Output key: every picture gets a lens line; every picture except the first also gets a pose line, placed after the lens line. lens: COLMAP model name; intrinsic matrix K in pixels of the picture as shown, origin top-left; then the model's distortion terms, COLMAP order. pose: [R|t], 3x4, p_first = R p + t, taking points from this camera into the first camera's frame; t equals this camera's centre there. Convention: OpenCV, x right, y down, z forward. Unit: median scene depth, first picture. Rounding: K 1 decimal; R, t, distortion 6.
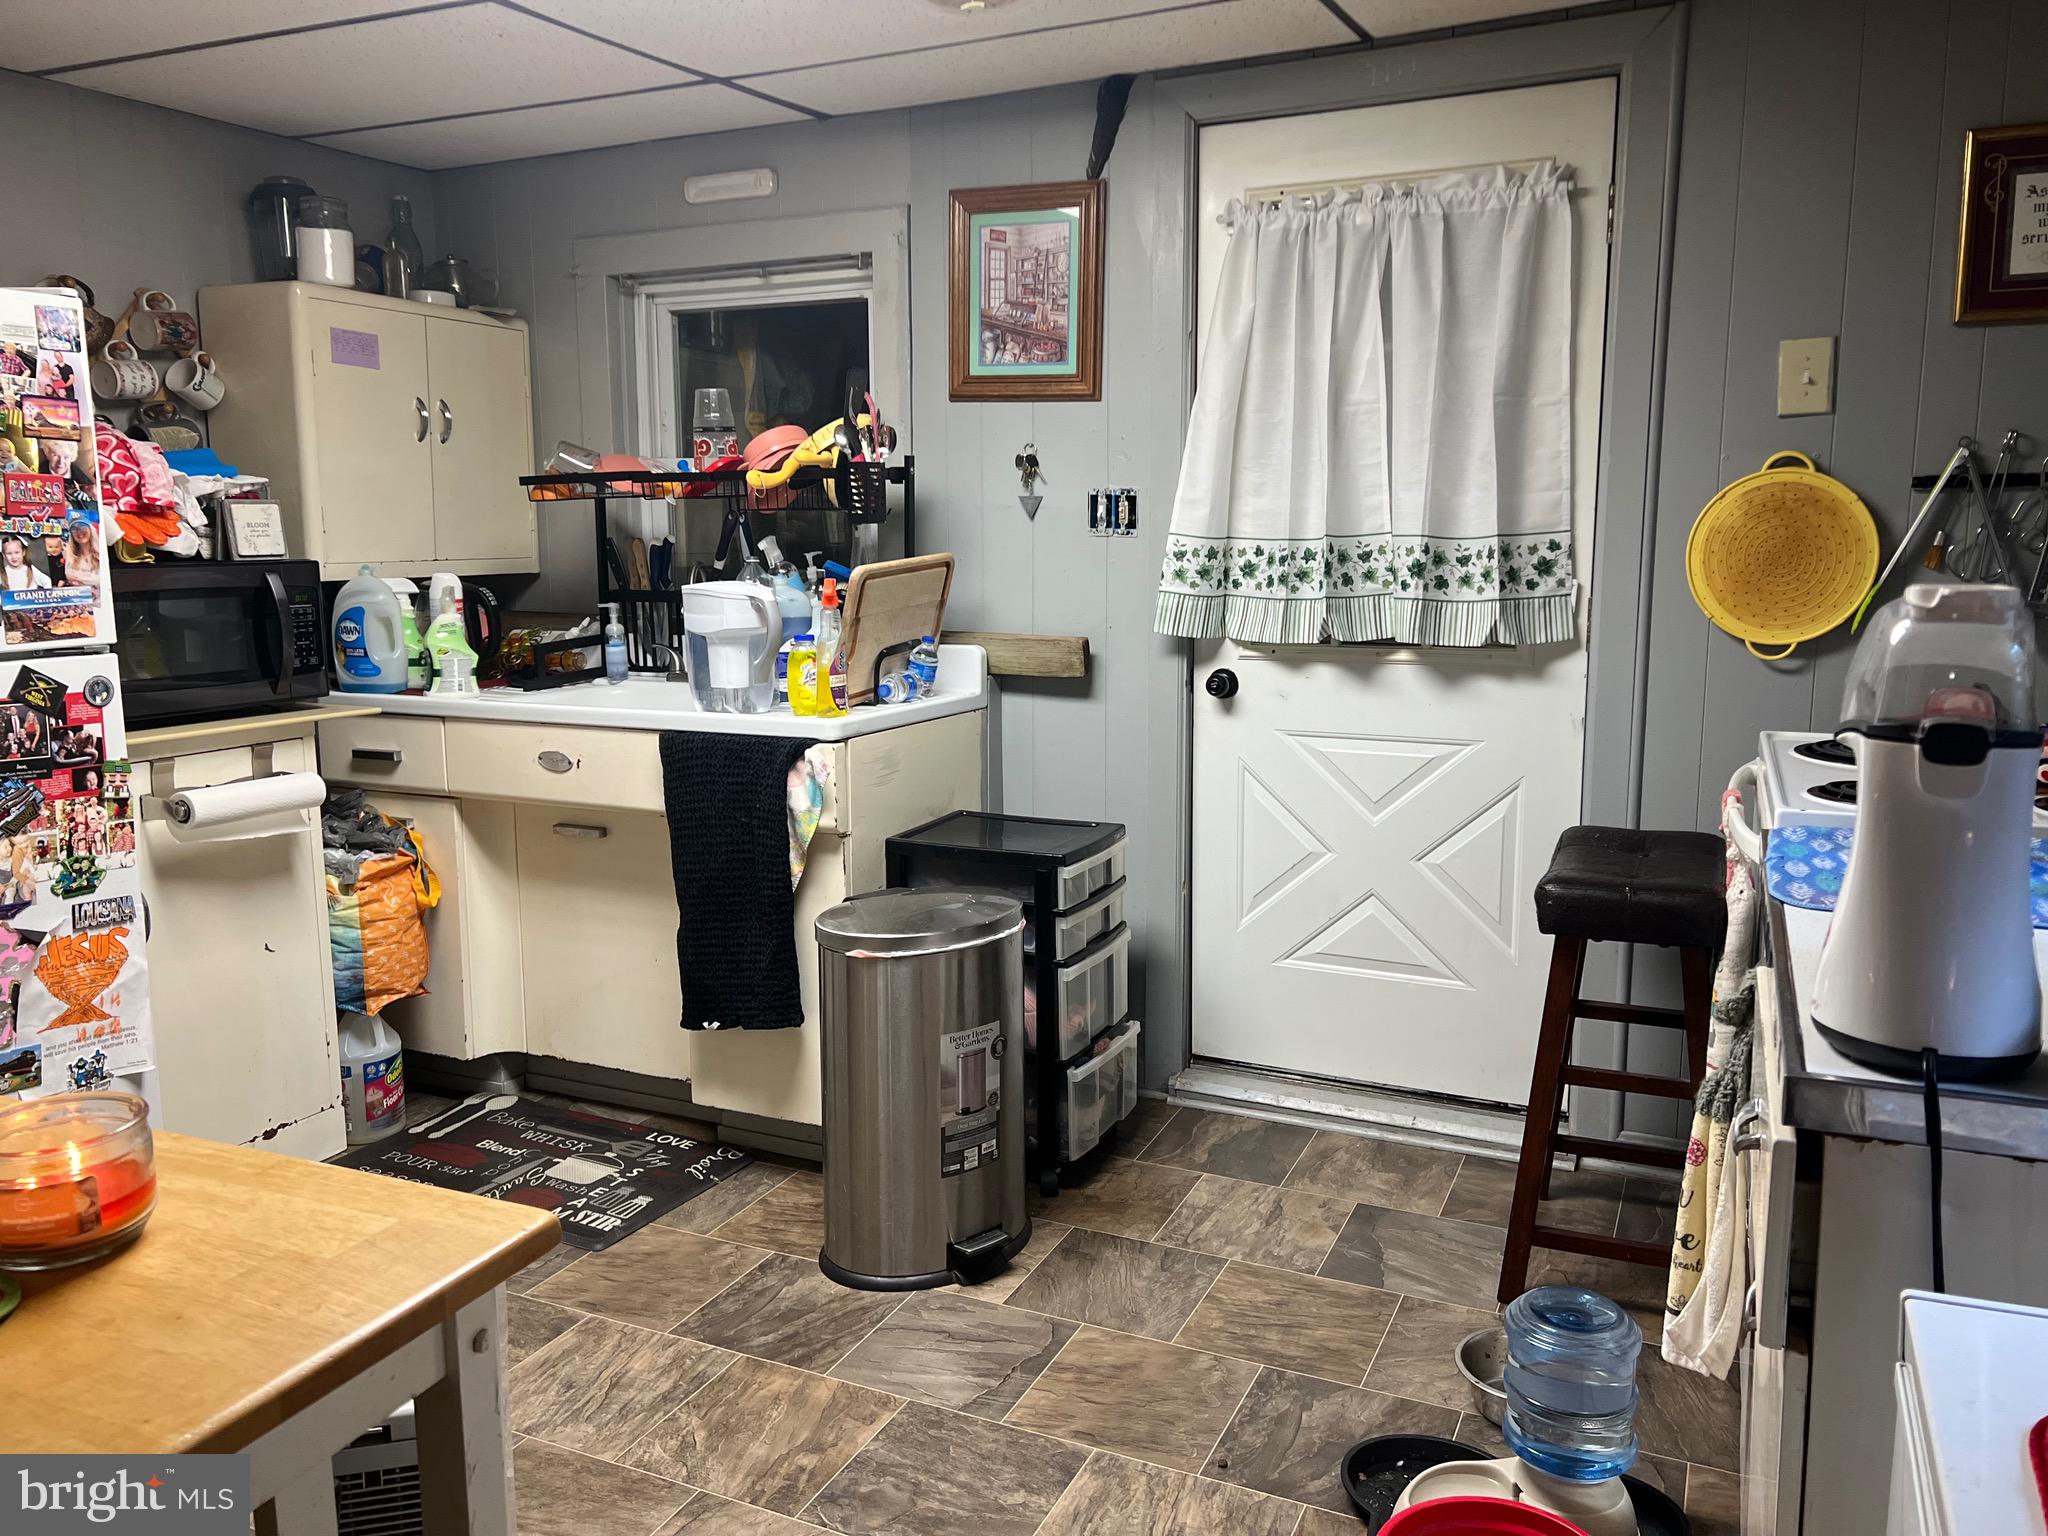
lens RADIAL K [[1530.0, 0, 1024.0], [0, 1530.0, 768.0], [0, 0, 1]] dist [0.062115, -0.052341]
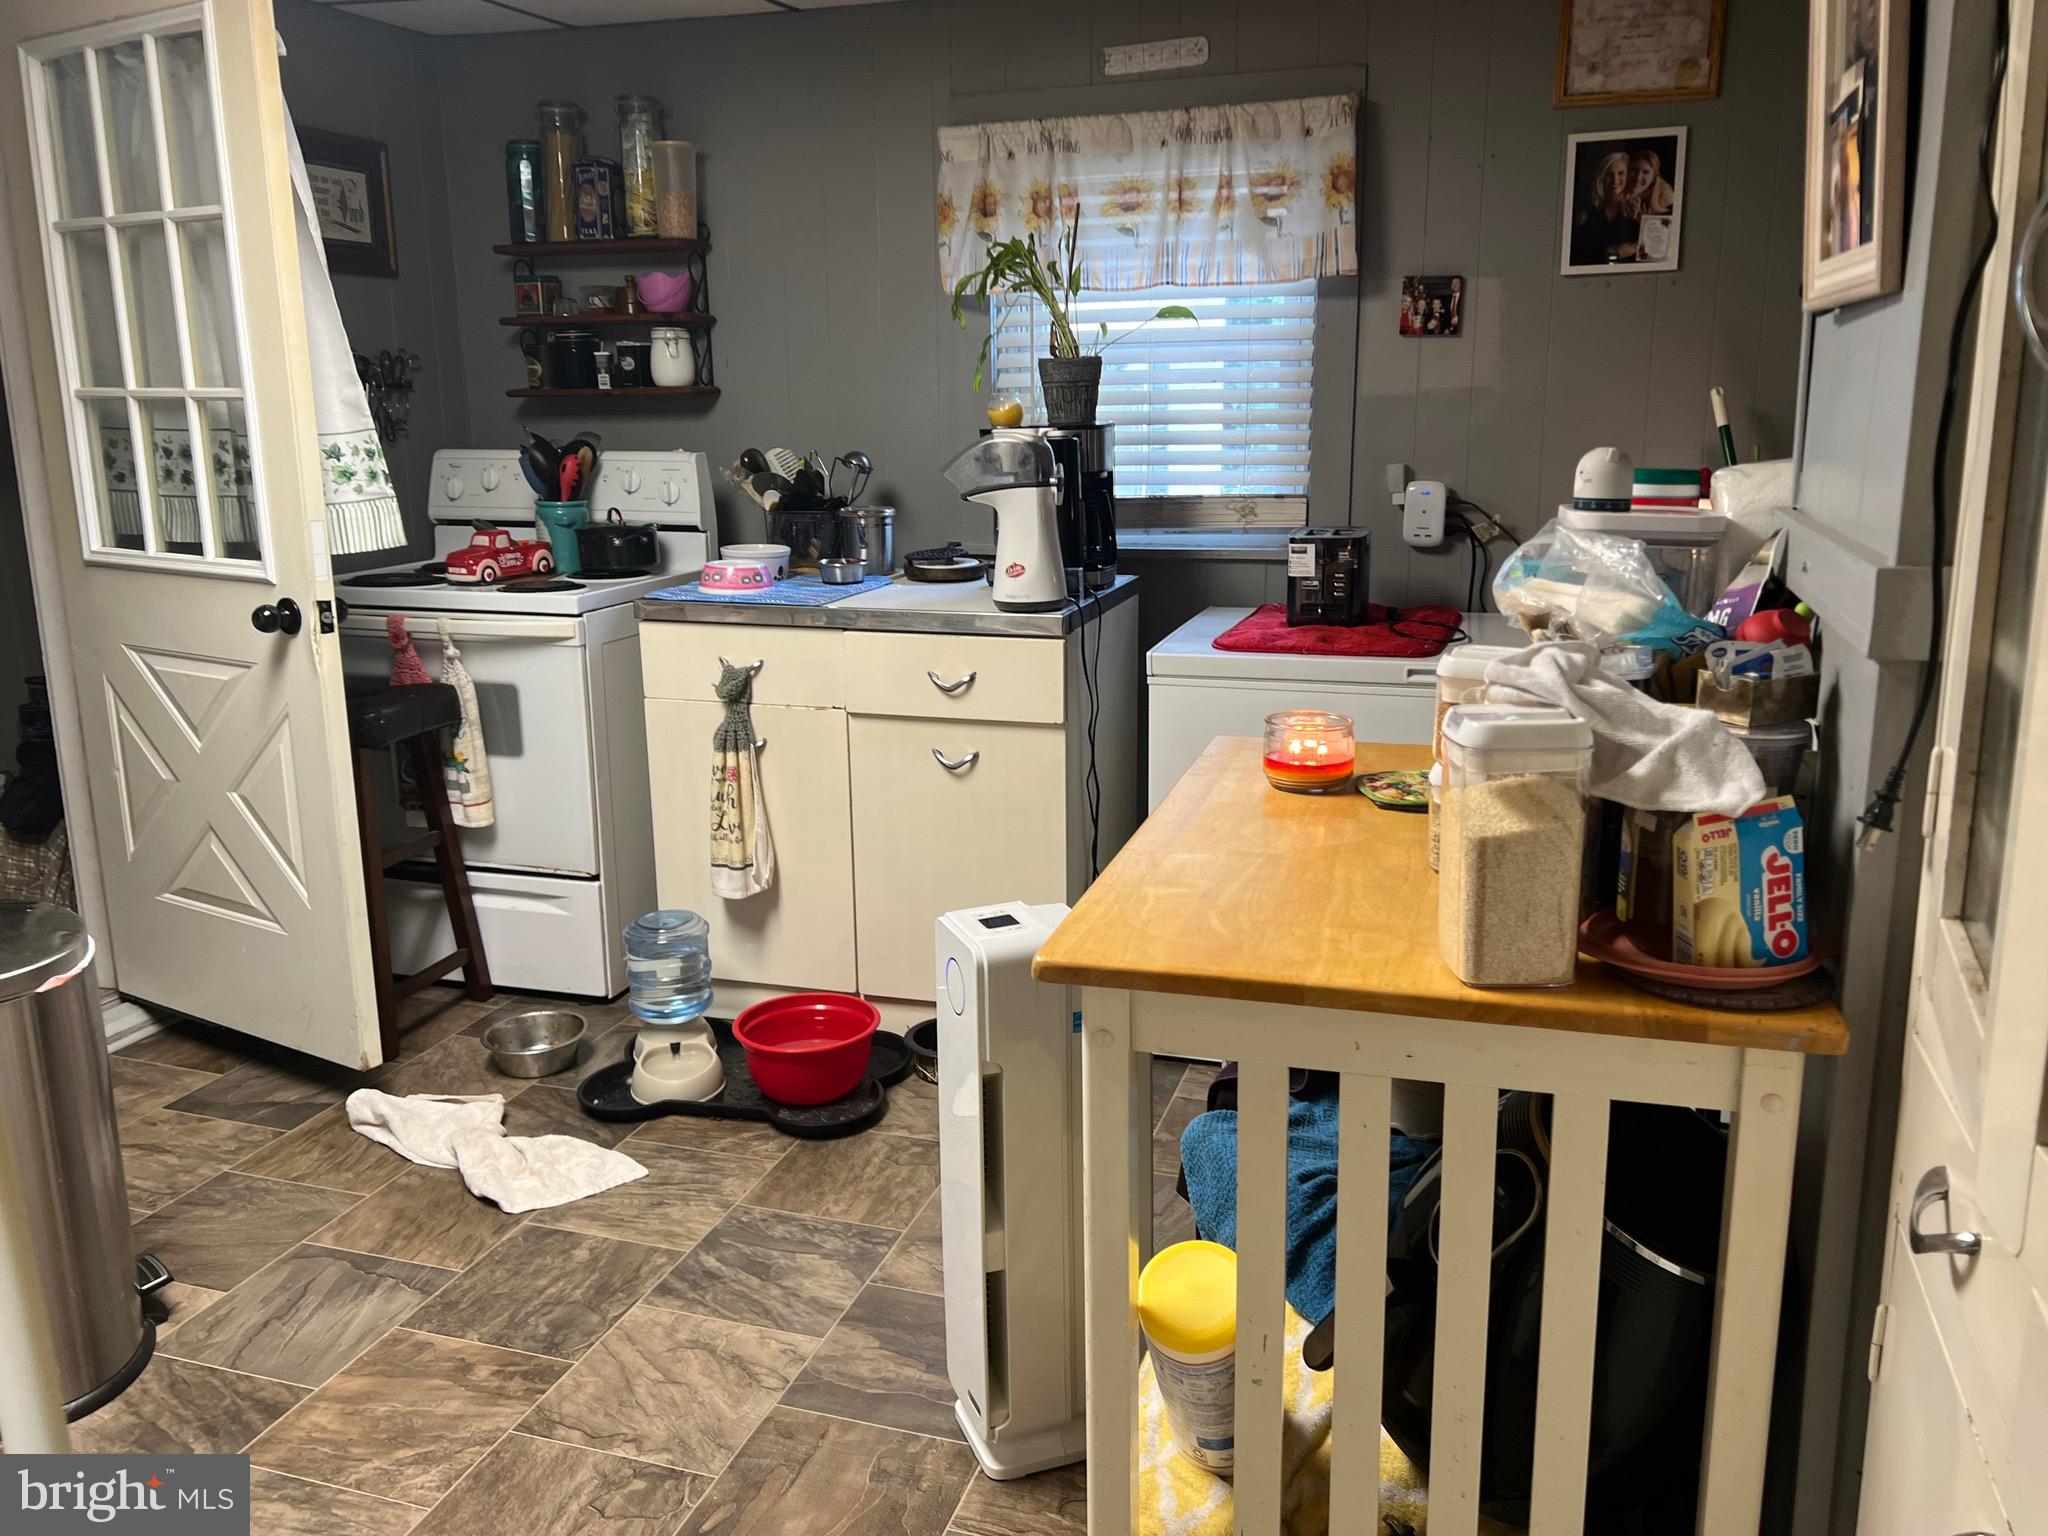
lens RADIAL K [[1530.0, 0, 1024.0], [0, 1530.0, 768.0], [0, 0, 1]] dist [0.062115, -0.052341]
pose [[-0.111437, -0.225524, 0.967843, -0.974351], [0.175168, 0.954203, 0.242514, -0.093615], [-0.978212, 0.196560, -0.066829, 0.603547]]
